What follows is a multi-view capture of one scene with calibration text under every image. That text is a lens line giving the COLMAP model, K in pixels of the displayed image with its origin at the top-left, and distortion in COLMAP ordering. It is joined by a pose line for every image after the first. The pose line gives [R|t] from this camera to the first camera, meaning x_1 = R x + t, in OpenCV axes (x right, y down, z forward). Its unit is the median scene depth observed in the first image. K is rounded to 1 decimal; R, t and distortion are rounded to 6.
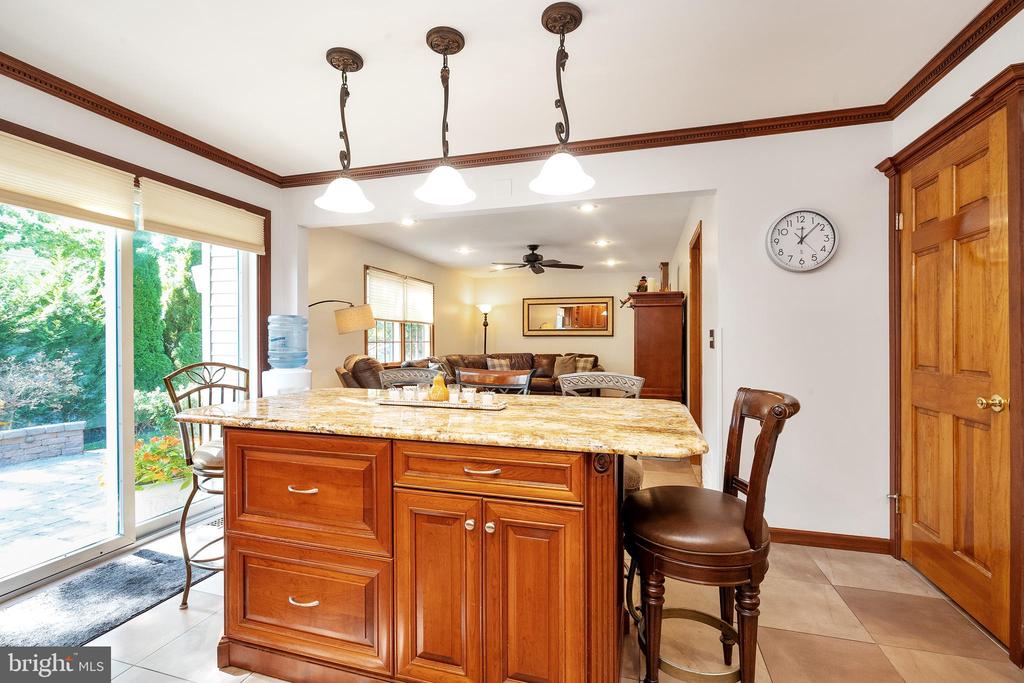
lens RADIAL K [[460.1, 0, 508.6], [0, 460.1, 341.5], [0, 0, 1]] dist [-0.002563, 0.000577]
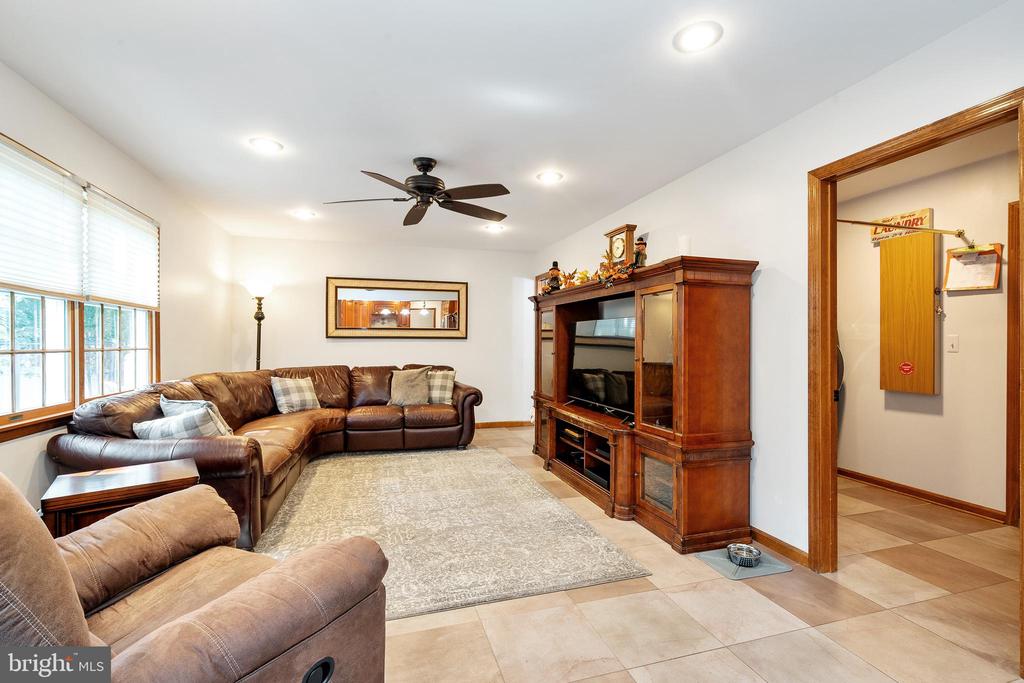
lens RADIAL K [[460.1, 0, 508.6], [0, 460.1, 341.5], [0, 0, 1]] dist [-0.002563, 0.000577]
pose [[0.839171, 0.001164, 0.543866, -0.146257], [0.002369, 0.999980, -0.005796, -0.003928], [-0.543862, 0.006152, 0.839152, 0.517148]]
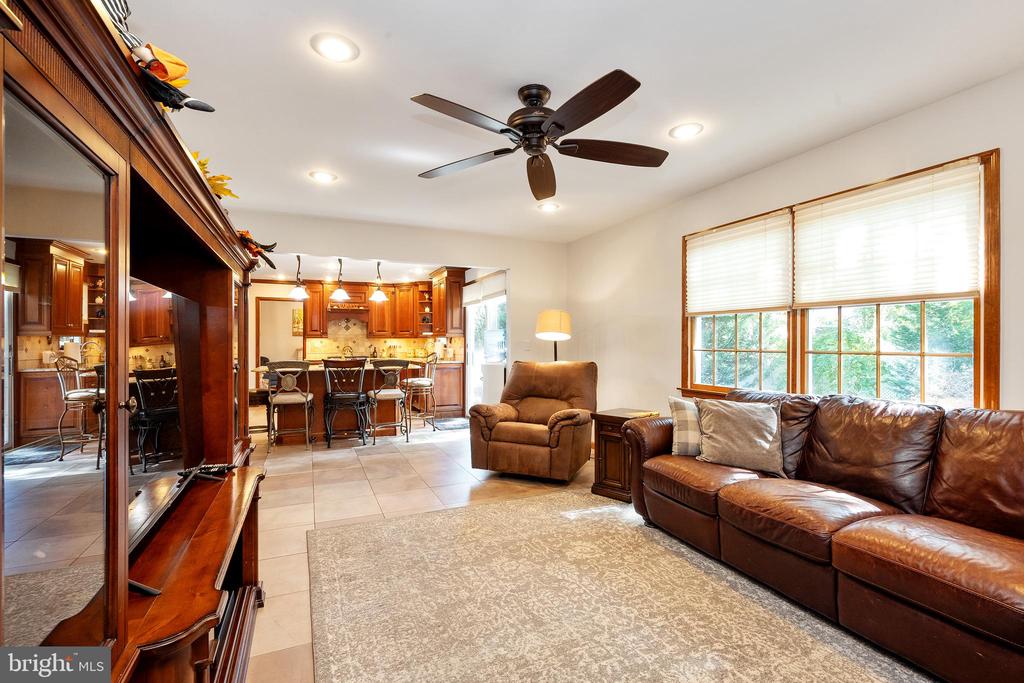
lens RADIAL K [[460.1, 0, 508.6], [0, 460.1, 341.5], [0, 0, 1]] dist [-0.002563, 0.000577]
pose [[-0.766206, -0.004267, -0.642581, 0.301515], [-0.005130, 0.999987, -0.000523, -0.008246], [0.642574, 0.002895, -0.766218, 1.259863]]
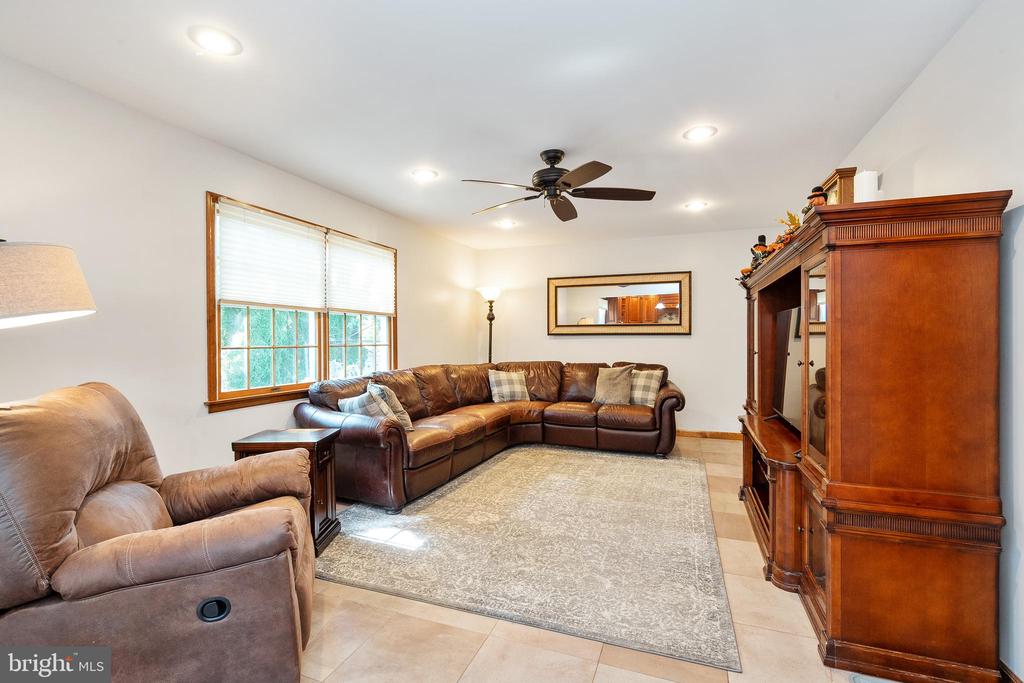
lens RADIAL K [[461.4, 0, 512.2], [0, 461.4, 339.2], [0, 0, 1]] dist [-0.001820, 0.000559]
pose [[0.996841, -0.003961, -0.079321, 0.048318], [0.003662, 0.999986, -0.003916, -0.005047], [0.079335, 0.003613, 0.996841, 0.496177]]
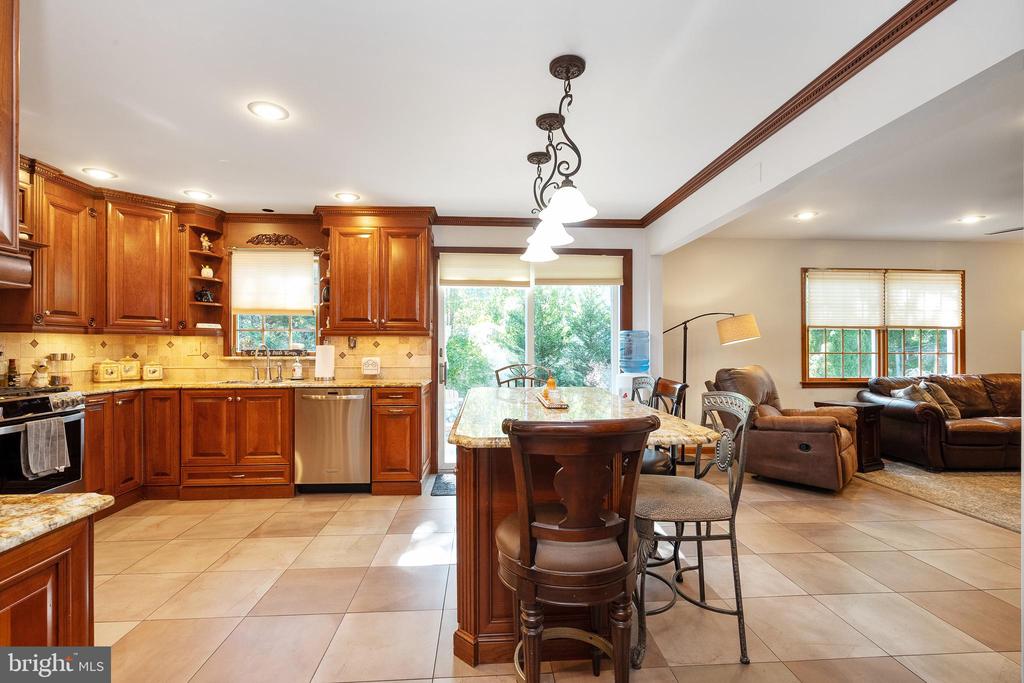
lens RADIAL K [[460.9, 0, 510.2], [0, 460.9, 344.9], [0, 0, 1]] dist [-0.000626, 0.000042]
pose [[0.339431, -0.007025, -0.940605, 0.323579], [-0.006237, 0.999933, -0.009719, -0.001857], [0.940610, 0.009165, 0.339365, 0.139206]]
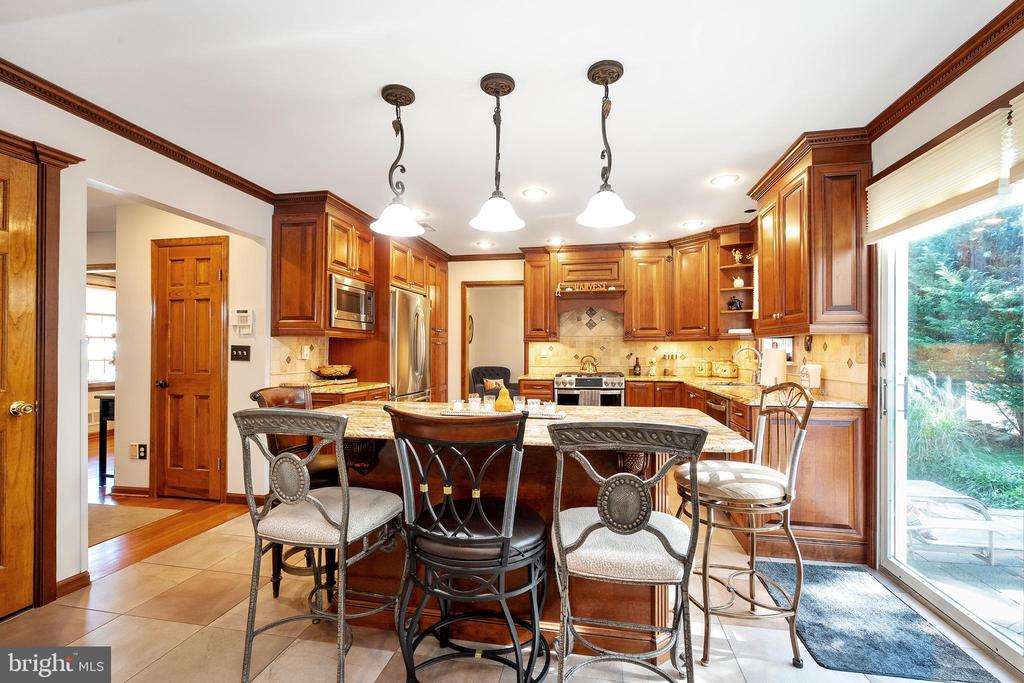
lens RADIAL K [[465.1, 0, 510.5], [0, 465.1, 345.1], [0, 0, 1]] dist [-0.001987, 0.000305]
pose [[-0.995094, -0.004980, -0.098806, -0.015858], [-0.004520, 0.999978, -0.004881, -0.005764], [0.098828, -0.004411, -0.995095, 0.654384]]
